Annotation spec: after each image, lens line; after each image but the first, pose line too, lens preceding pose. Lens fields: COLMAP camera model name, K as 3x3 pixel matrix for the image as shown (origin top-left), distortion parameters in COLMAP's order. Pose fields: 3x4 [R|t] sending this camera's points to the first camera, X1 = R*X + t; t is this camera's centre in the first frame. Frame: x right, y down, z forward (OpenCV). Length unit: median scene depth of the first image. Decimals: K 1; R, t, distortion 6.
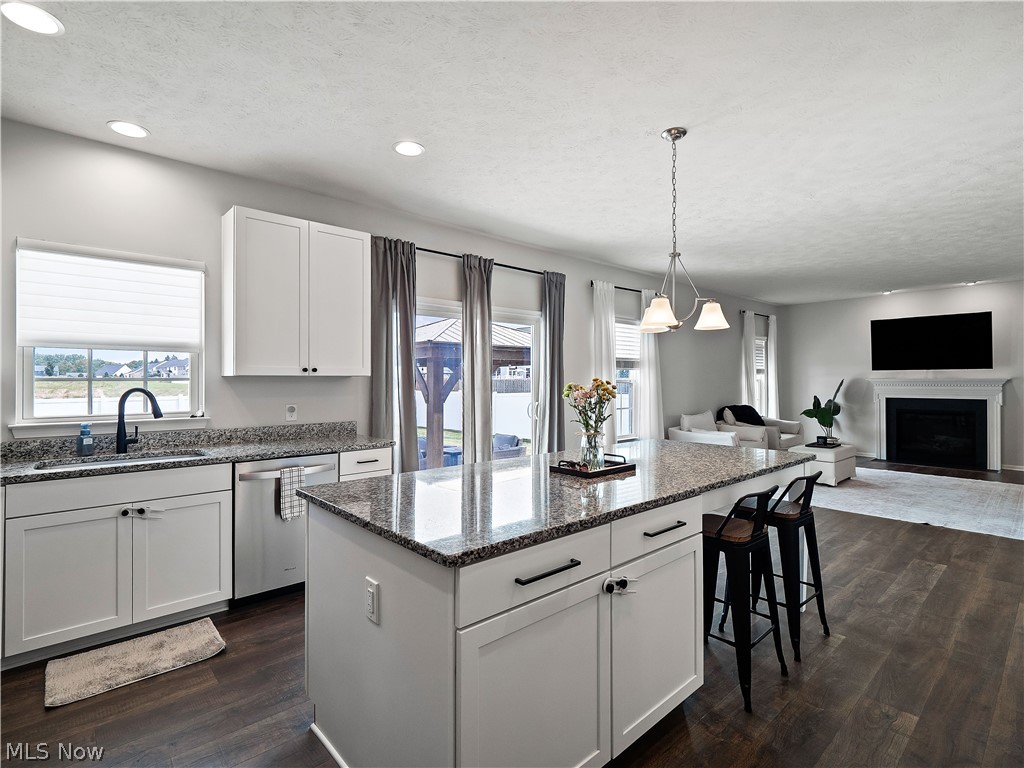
lens RADIAL K [[501.7, 0, 511.5], [0, 501.7, 375.8], [0, 0, 1]] dist [-0.000934, -0.001045]
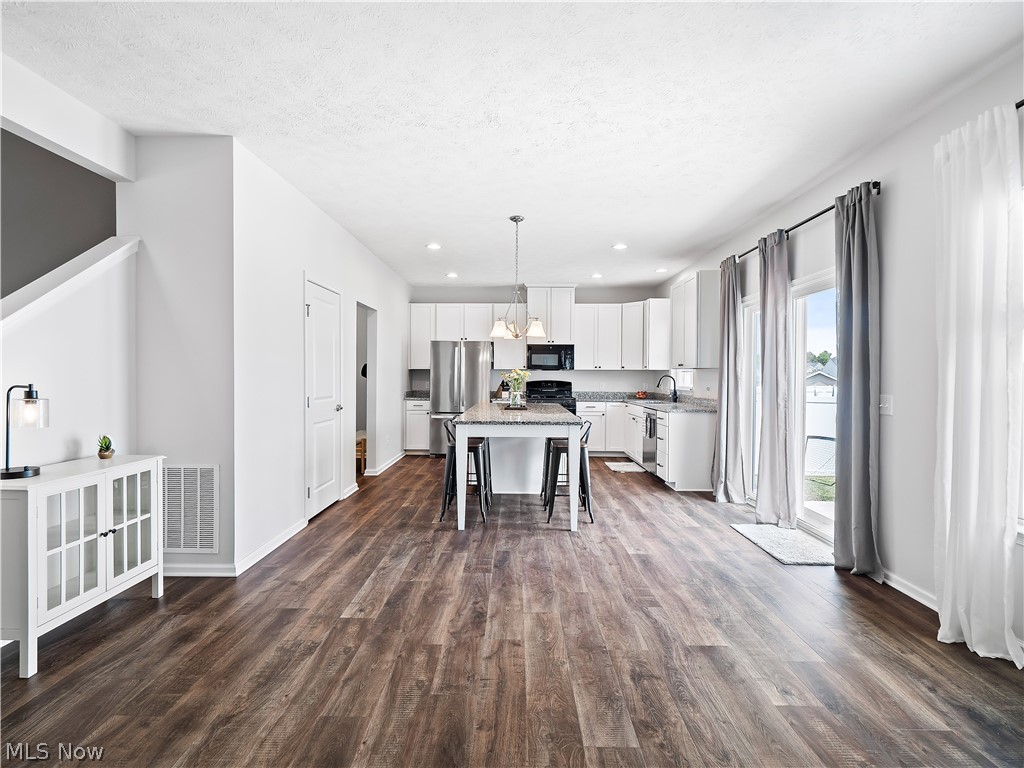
lens RADIAL K [[497.7, 0, 508.7], [0, 497.7, 383.5], [0, 0, 1]] dist [0.001170, -0.000088]
pose [[-0.678824, 0.008671, -0.734250, 1.166263], [0.000994, 0.999940, 0.010890, 0.030047], [0.734300, 0.006663, -0.678792, 1.579562]]
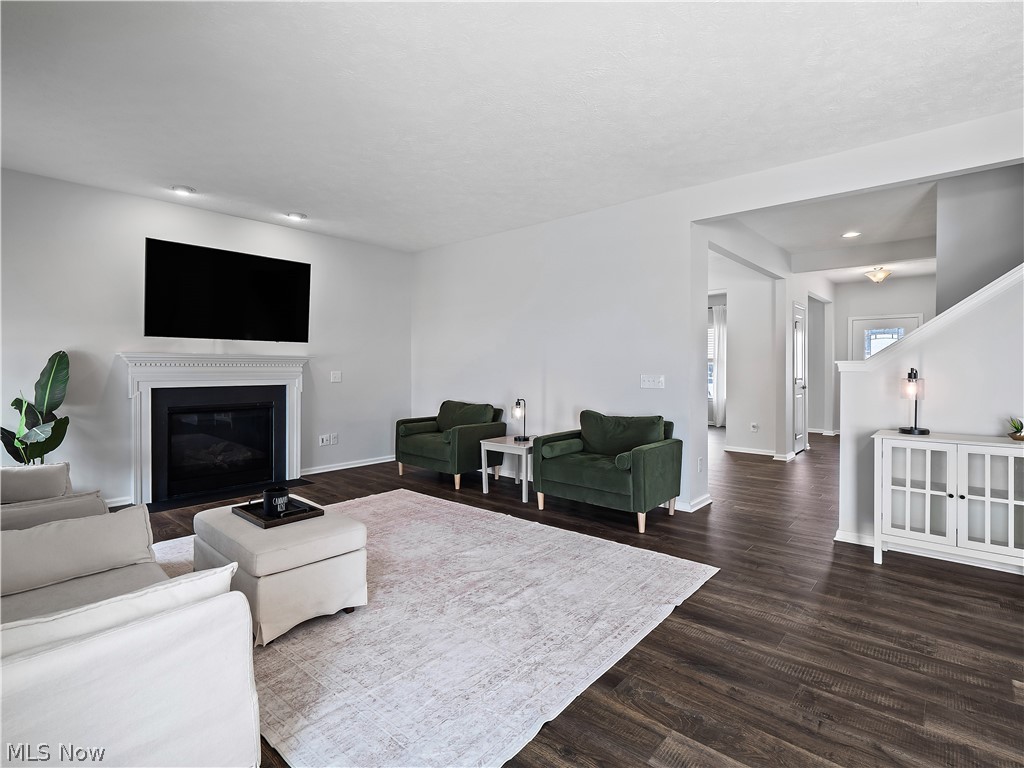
lens RADIAL K [[506.1, 0, 503.0], [0, 506.1, 370.9], [0, 0, 1]] dist [0.003245, 0.000430]
pose [[-0.112166, -0.004163, 0.993681, 0.363887], [-0.008462, 0.999959, 0.003235, 0.044235], [-0.993653, -0.008046, -0.112196, 1.528990]]
